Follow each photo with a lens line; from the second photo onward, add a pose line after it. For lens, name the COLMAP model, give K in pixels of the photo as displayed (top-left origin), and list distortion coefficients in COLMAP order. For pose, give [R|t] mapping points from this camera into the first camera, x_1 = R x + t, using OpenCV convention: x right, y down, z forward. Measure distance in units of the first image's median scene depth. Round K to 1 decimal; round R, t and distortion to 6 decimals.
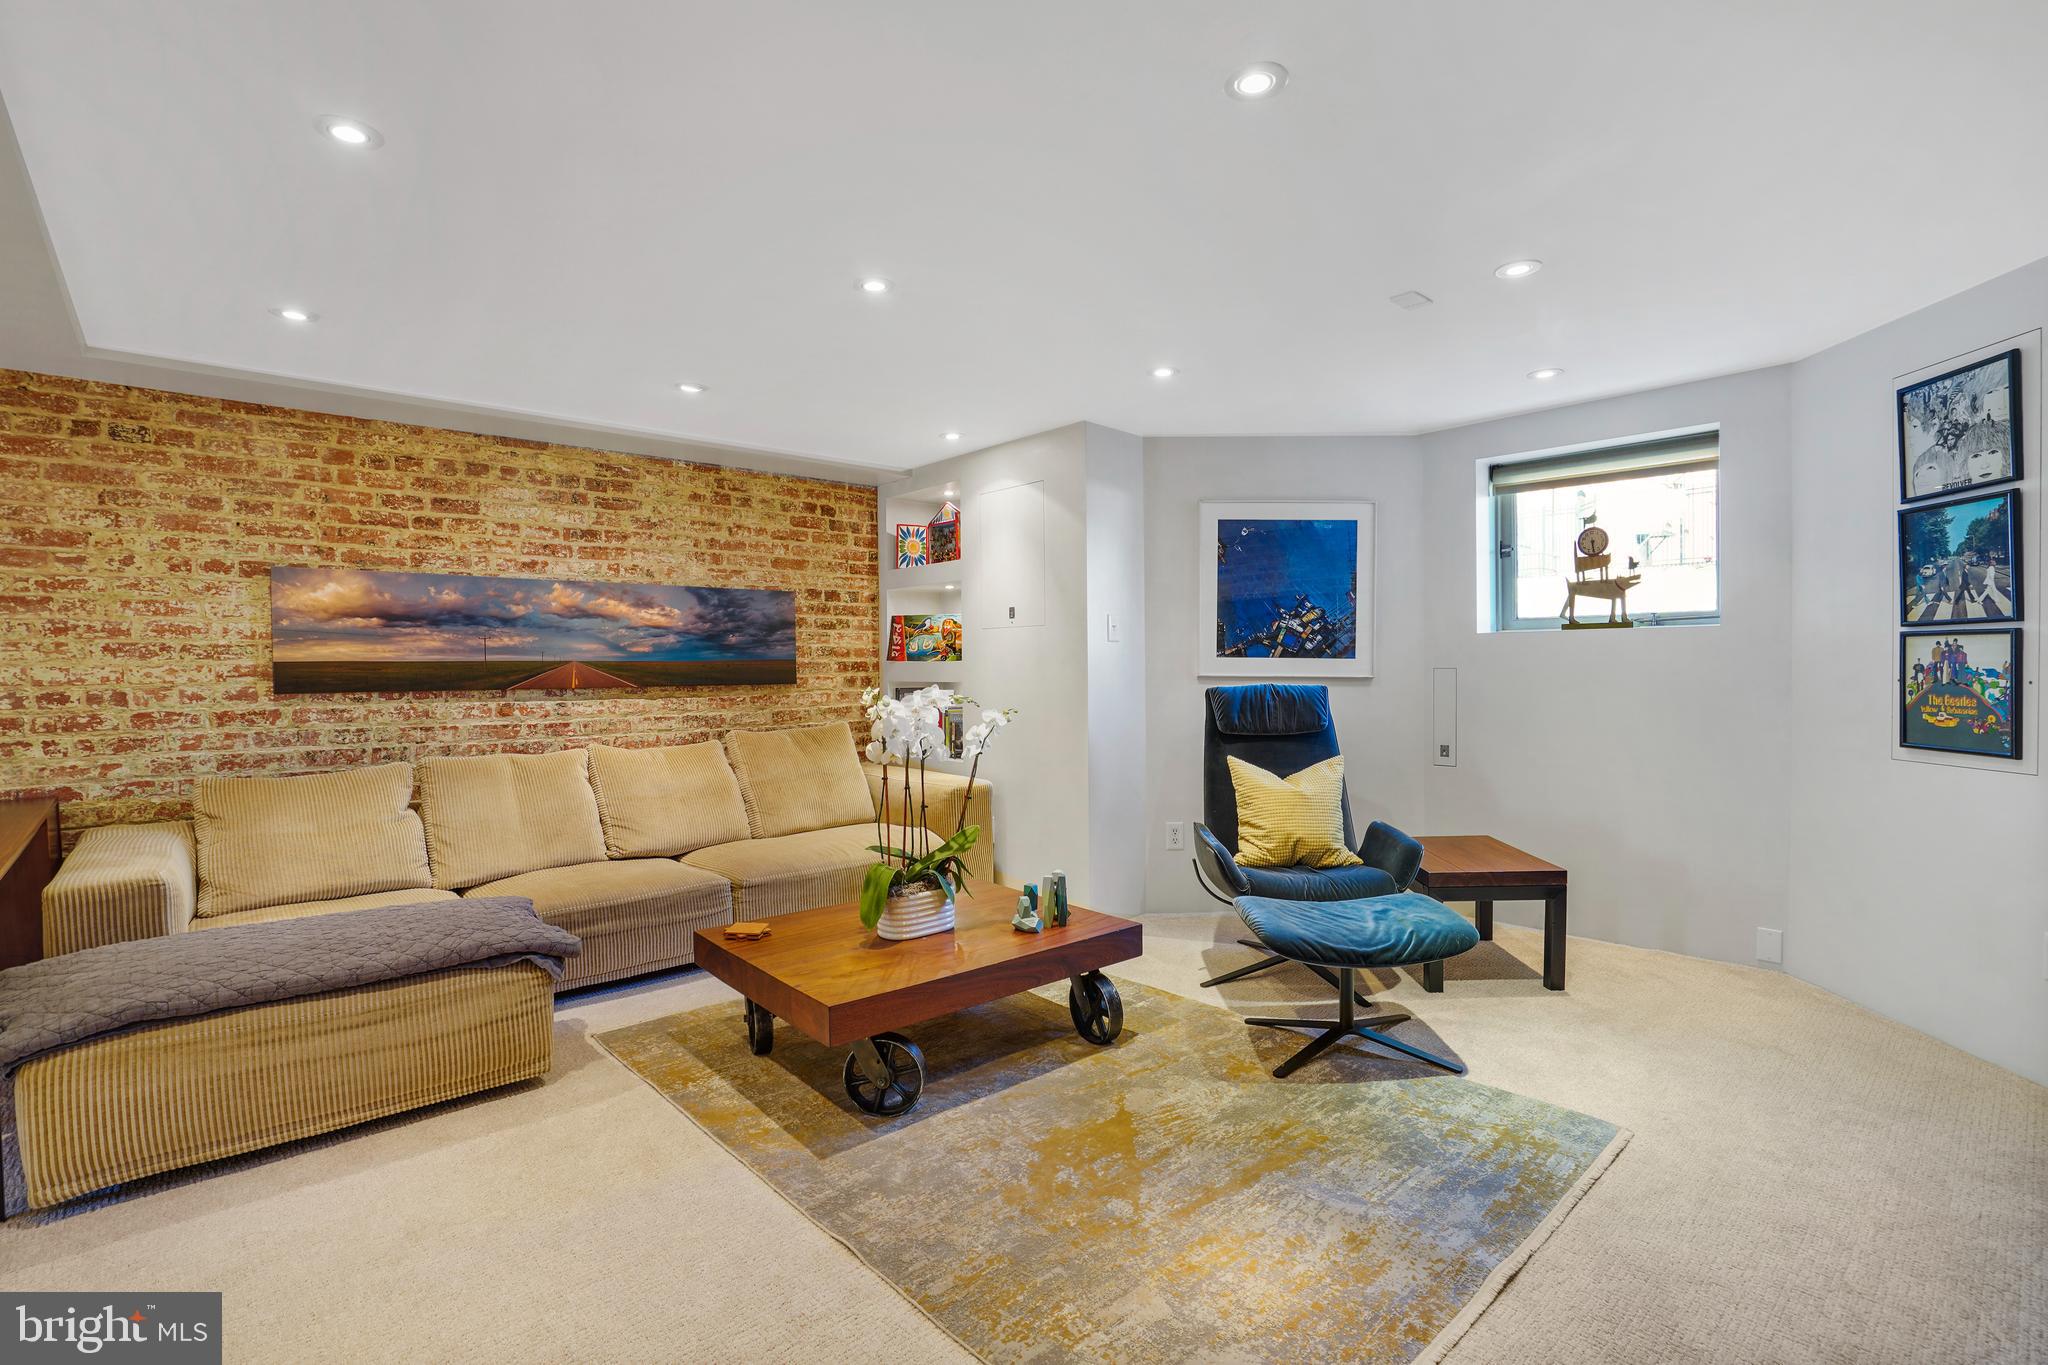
lens RADIAL K [[950.1, 0, 1046.8], [0, 950.1, 673.5], [0, 0, 1]] dist [-0.052785, 0.019801]
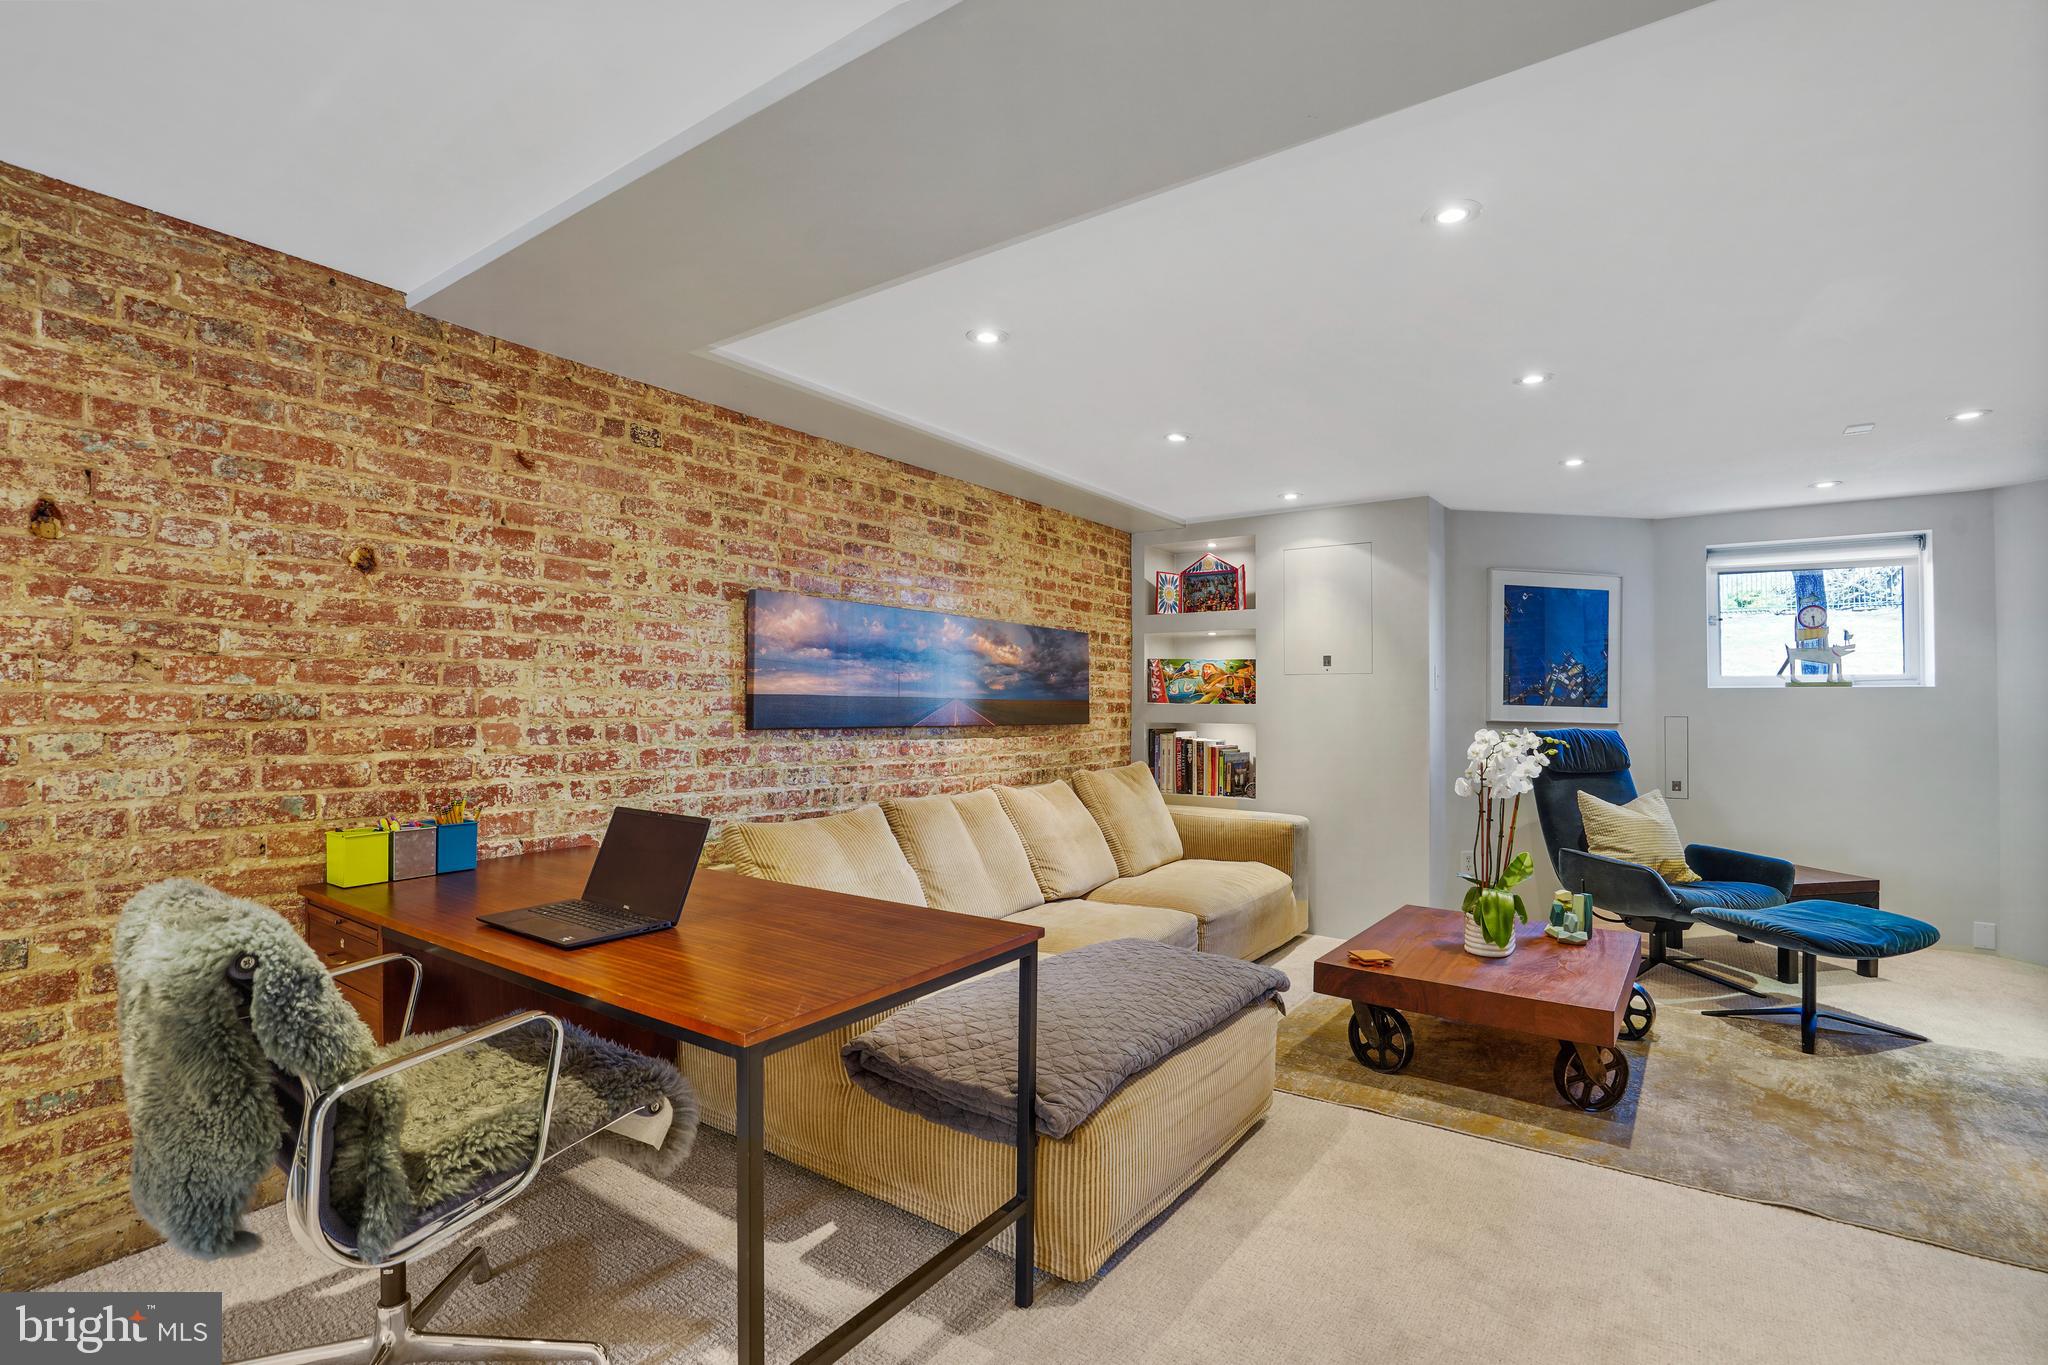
lens RADIAL K [[950.1, 0, 1038.2], [0, 950.1, 676.1], [0, 0, 1]] dist [-0.052785, 0.019801]
pose [[0.975299, 0.023179, 0.219668, -0.707225], [-0.014278, 0.999015, -0.042022, 0.004189], [-0.220425, 0.037847, 0.974669, 0.028640]]
